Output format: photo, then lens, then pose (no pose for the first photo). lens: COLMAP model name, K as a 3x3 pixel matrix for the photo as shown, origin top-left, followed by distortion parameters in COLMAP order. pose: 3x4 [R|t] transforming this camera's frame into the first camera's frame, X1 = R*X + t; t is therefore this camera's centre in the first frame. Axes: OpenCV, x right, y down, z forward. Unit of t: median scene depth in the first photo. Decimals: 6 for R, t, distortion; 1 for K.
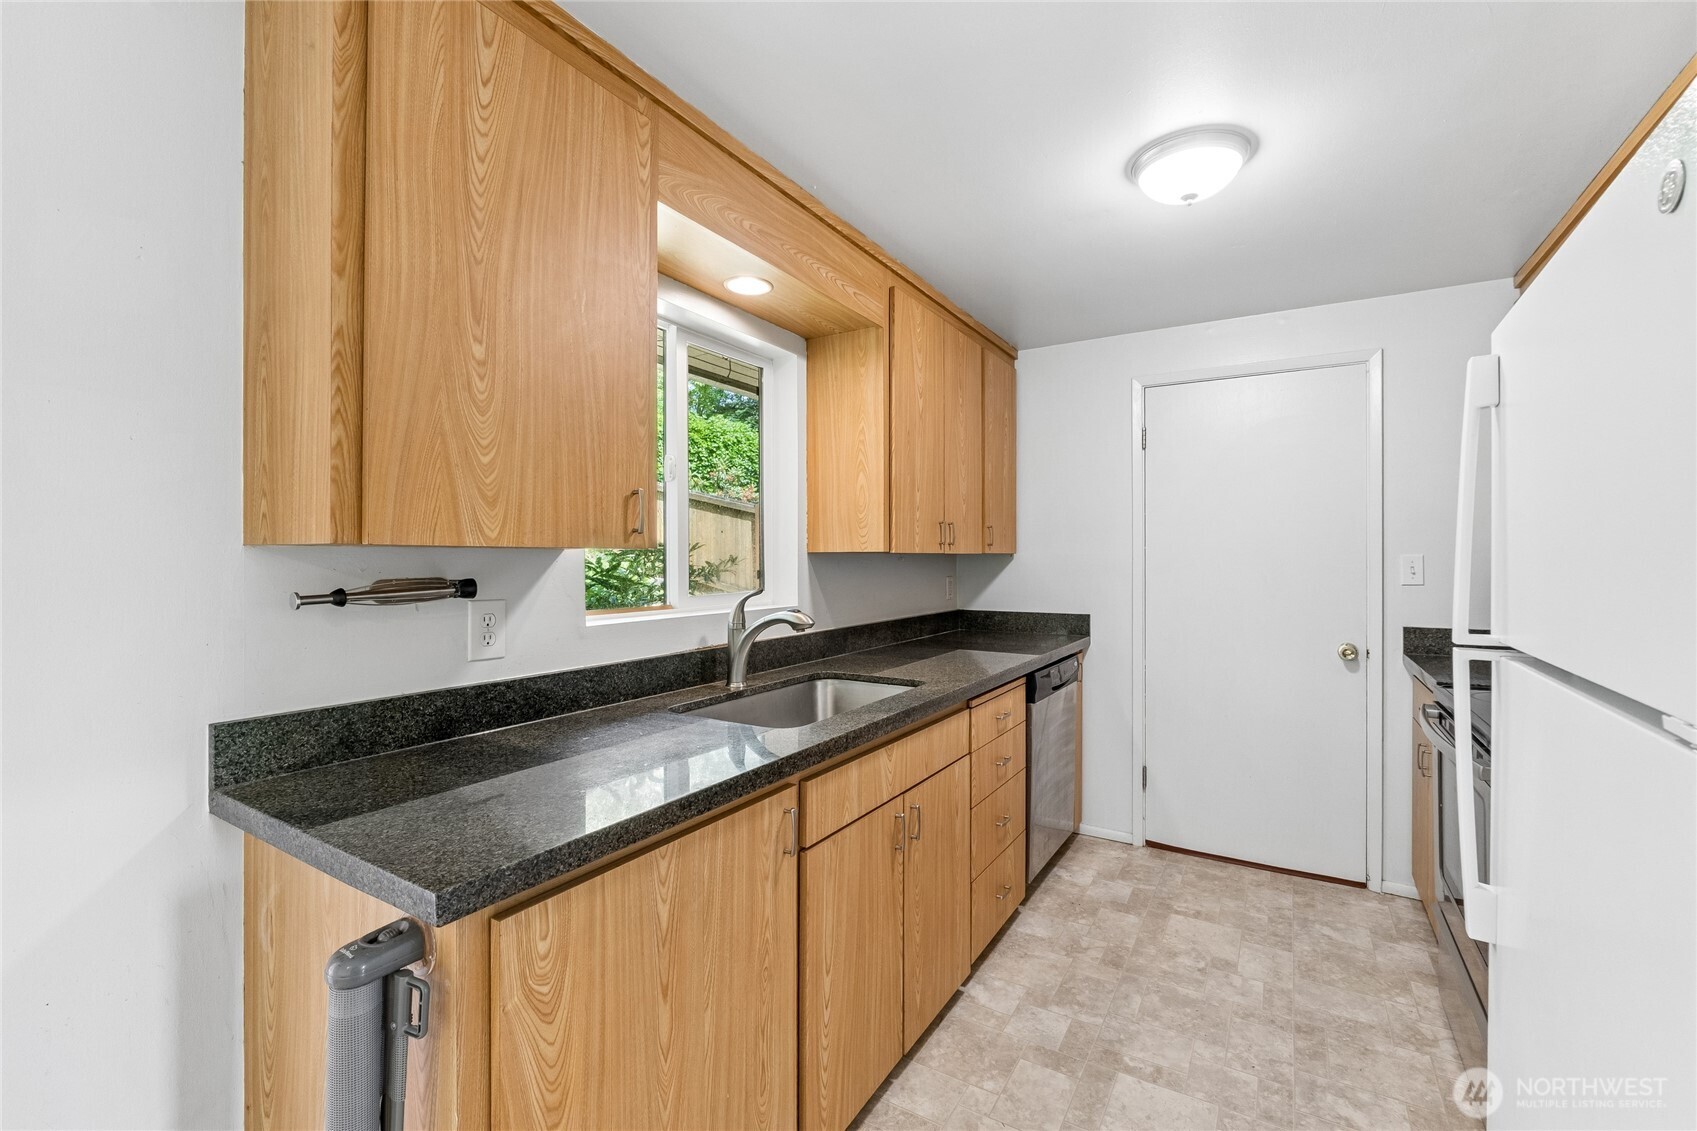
lens RADIAL K [[713.5, 0, 874.6], [0, 713.5, 562.3], [0, 0, 1]] dist [0.001558, 0.002108]
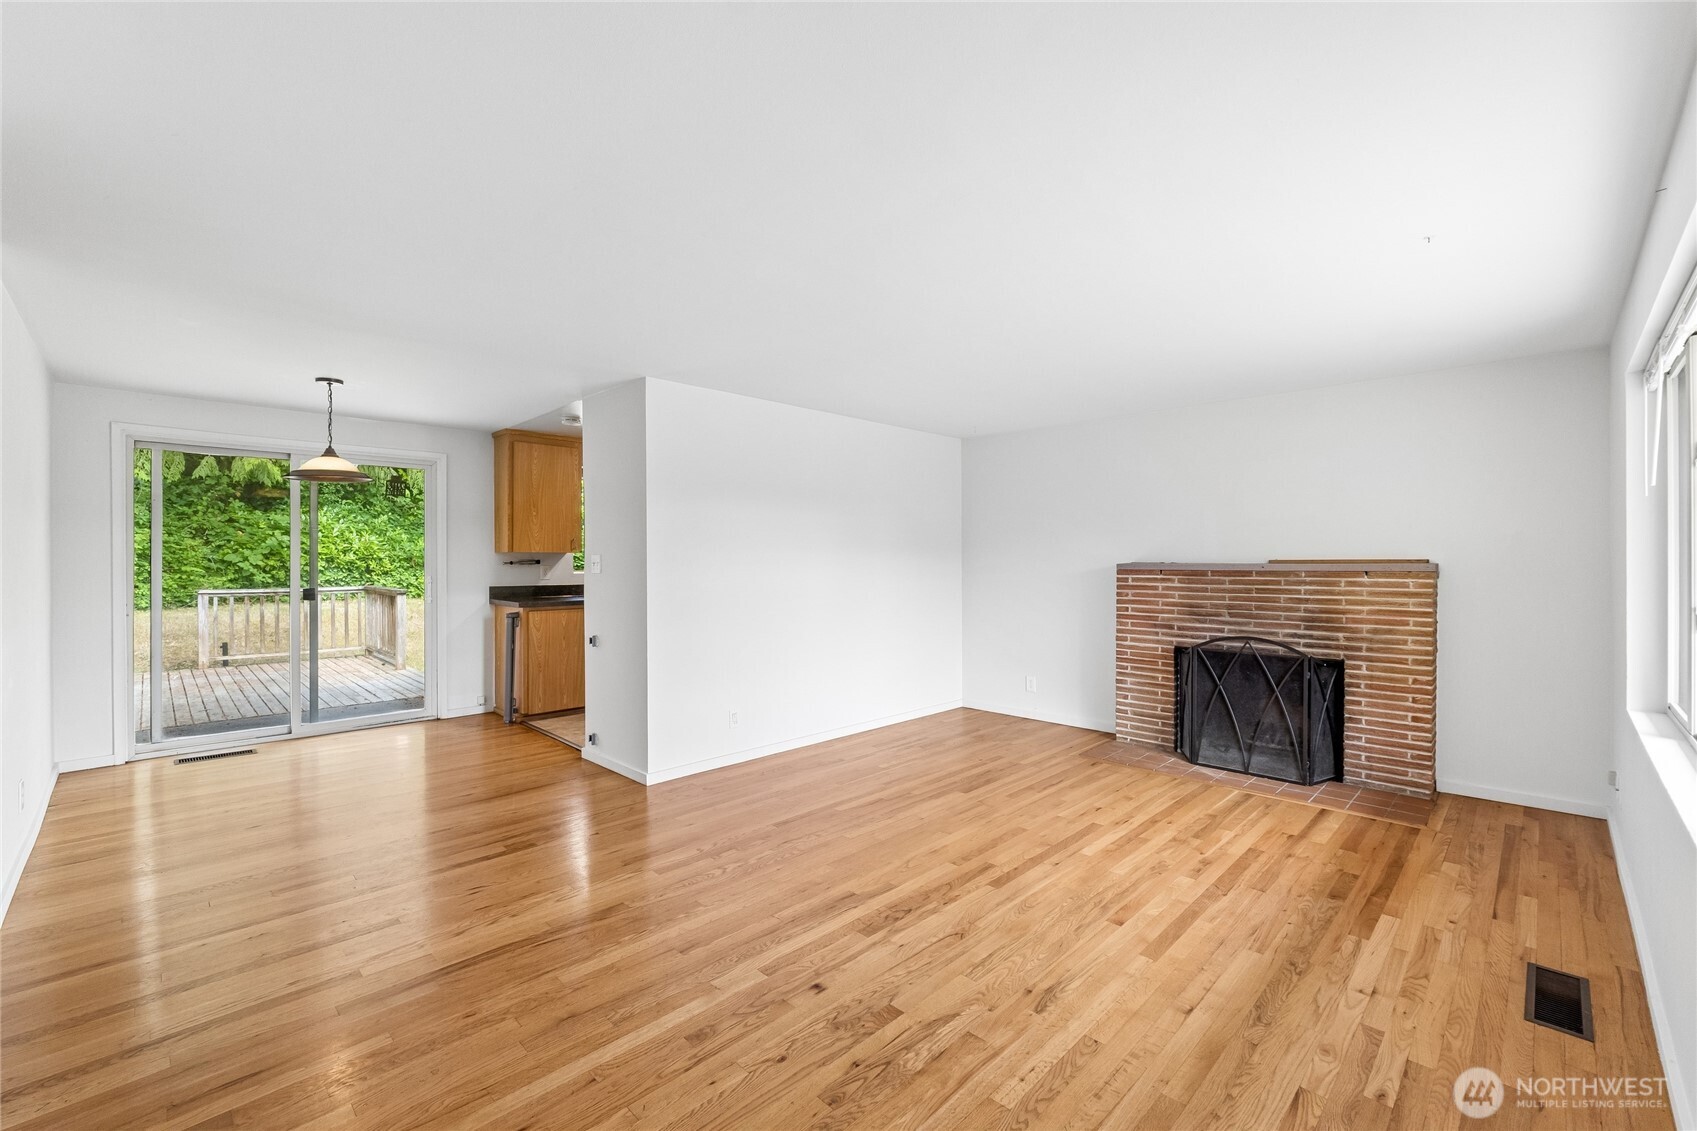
lens RADIAL K [[713.5, 0, 839.0], [0, 713.5, 565.5], [0, 0, 1]] dist [0.001558, 0.002108]
pose [[0.964779, 0.003862, -0.263033, 1.777028], [-0.001784, 0.999965, 0.008141, 0.016550], [0.263055, -0.007385, 0.964752, -2.053345]]
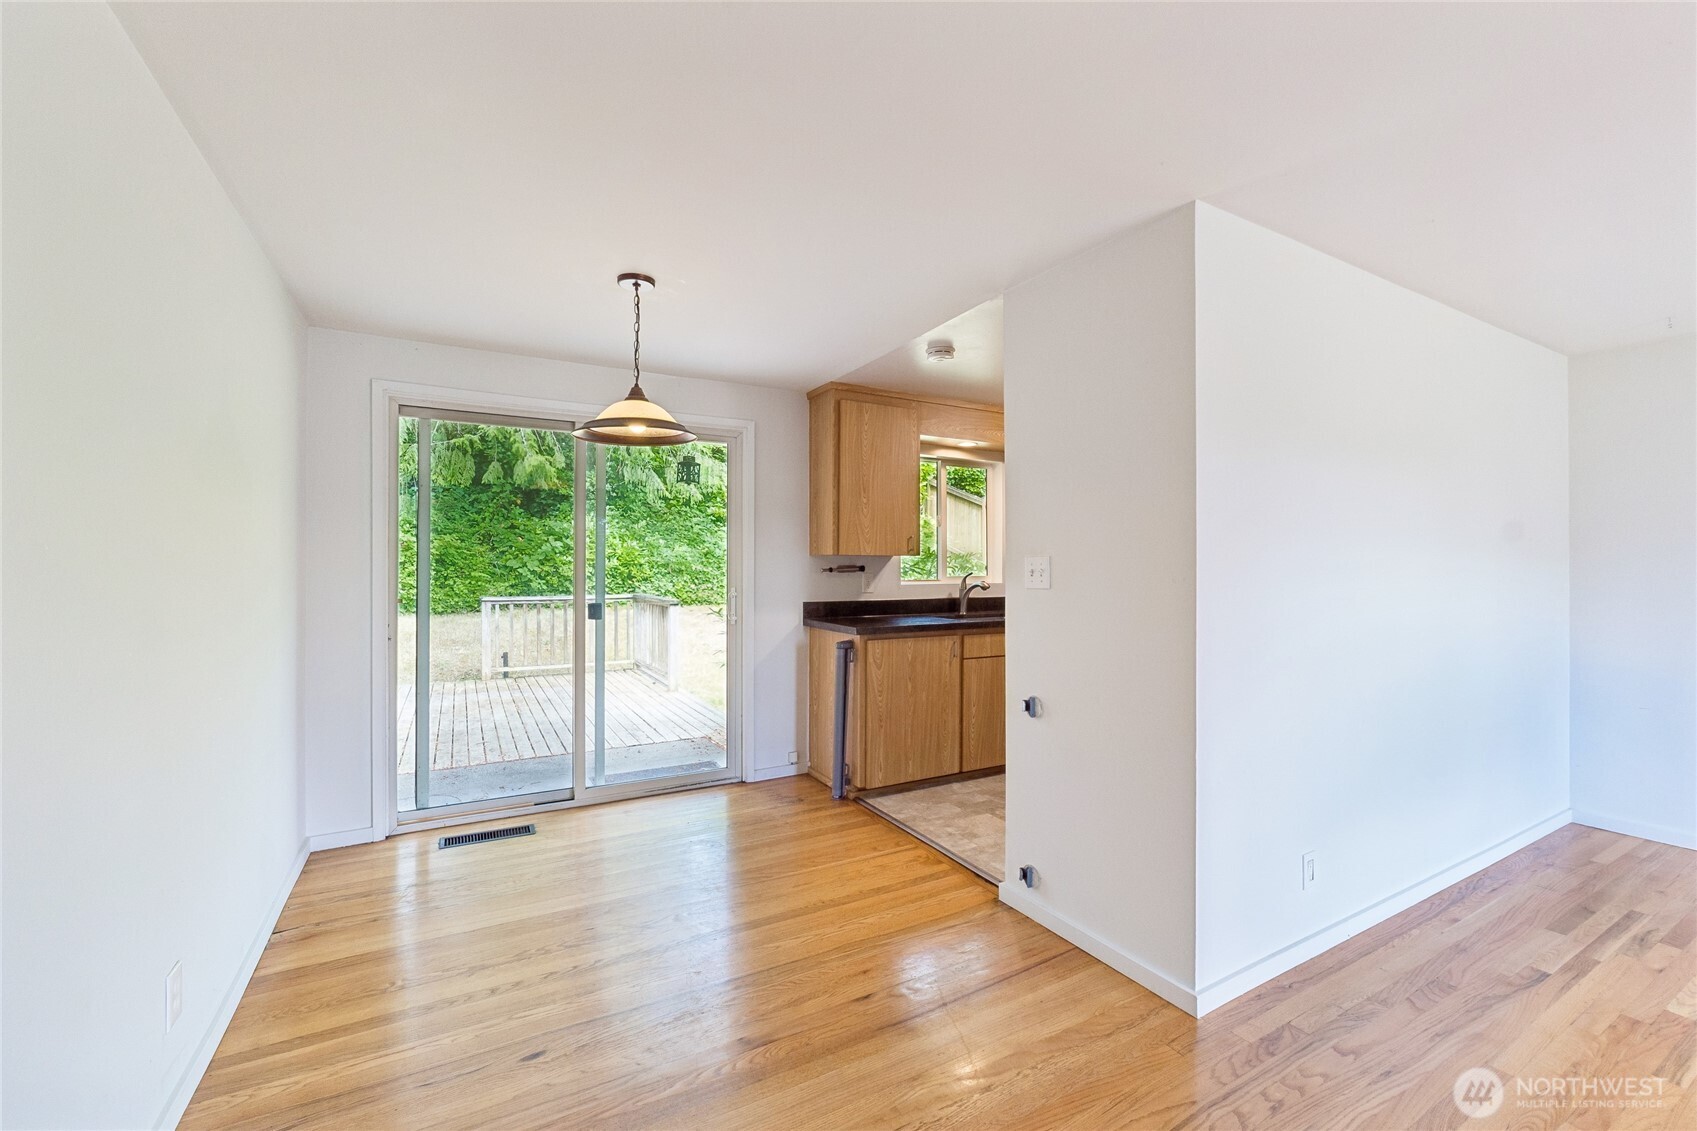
lens RADIAL K [[713.5, 0, 857.2], [0, 713.5, 568.7], [0, 0, 1]] dist [0.001558, 0.002108]
pose [[0.866087, 0.004888, -0.499869, 0.752546], [-0.003114, 0.999986, 0.004382, 0.018327], [0.499883, -0.002239, 0.866090, -1.326936]]
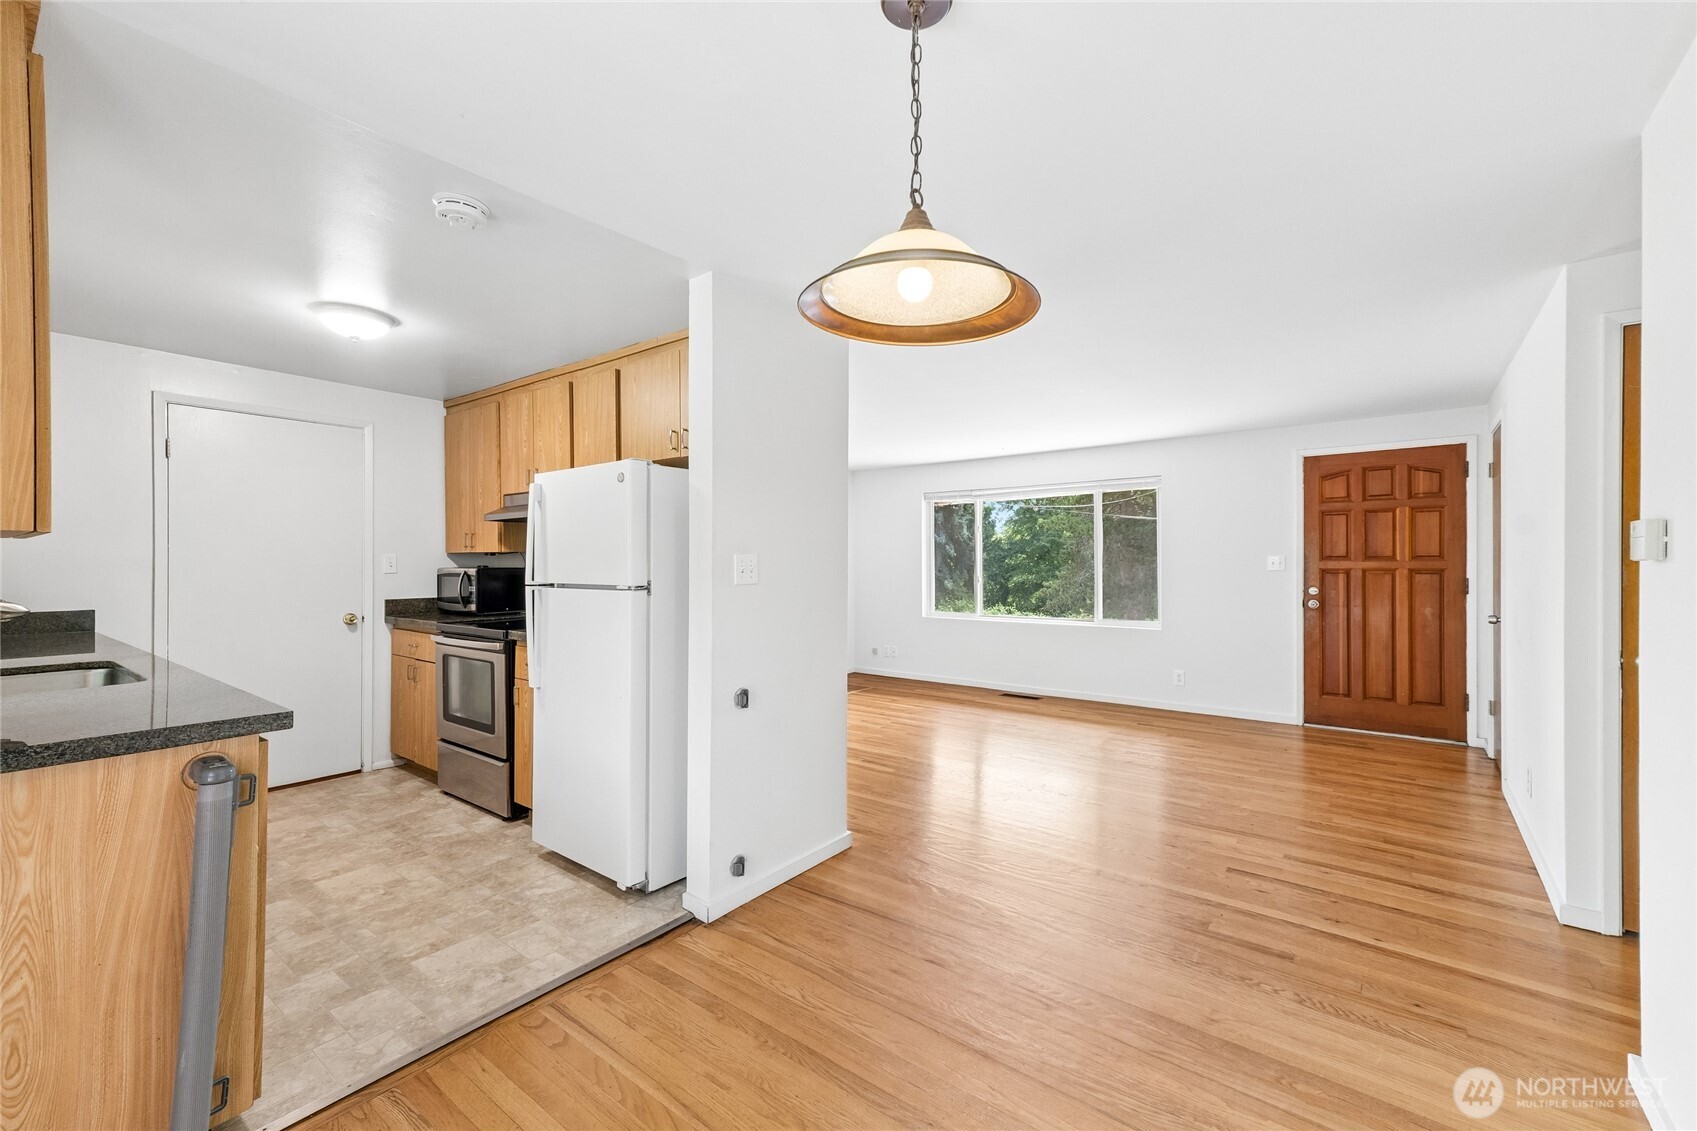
lens RADIAL K [[713.5, 0, 874.8], [0, 713.5, 562.8], [0, 0, 1]] dist [0.001558, 0.002108]
pose [[0.112816, 0.000487, 0.993616, -1.026547], [0.004282, 0.999990, -0.000977, 0.021144], [-0.993607, 0.004365, 0.112813, -0.380113]]
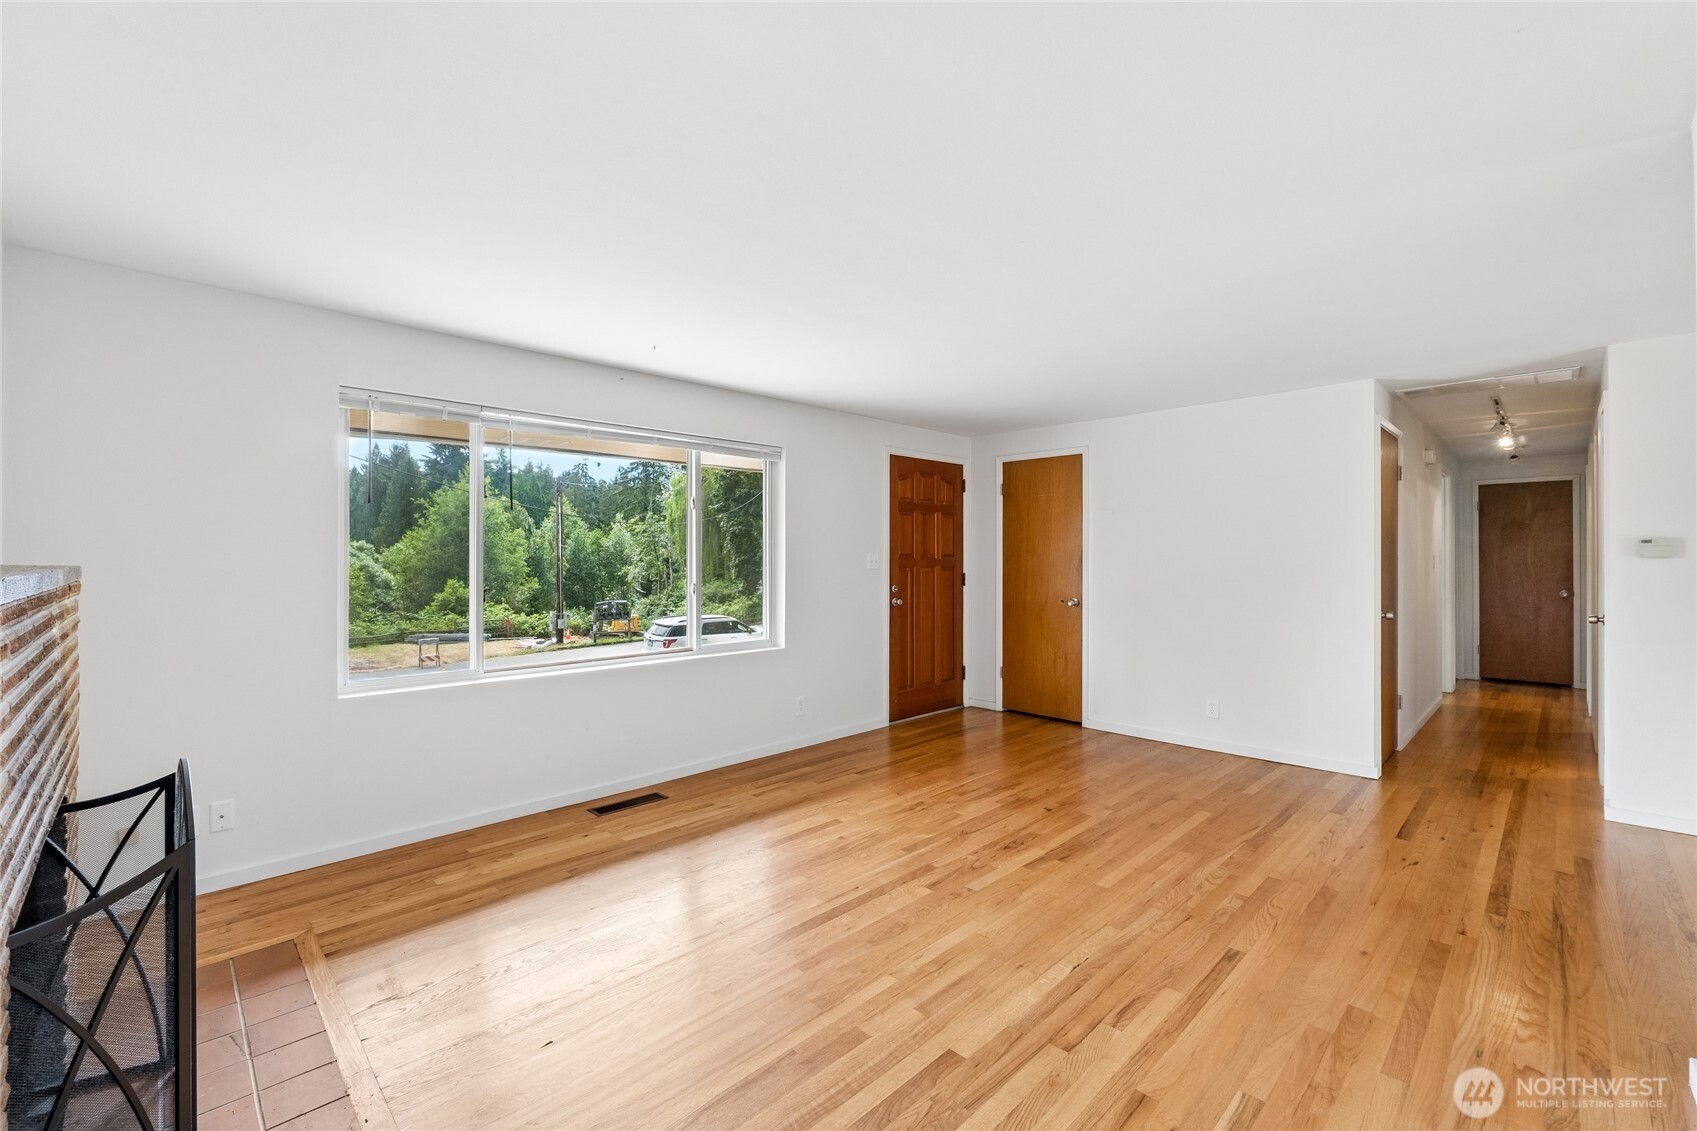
lens RADIAL K [[713.5, 0, 853.0], [0, 713.5, 555.3], [0, 0, 1]] dist [0.001558, 0.002108]
pose [[-0.968324, -0.000038, 0.249697, 1.473763], [-0.001573, 0.999981, -0.005948, 0.022252], [-0.249693, -0.006152, -0.968306, 1.047272]]
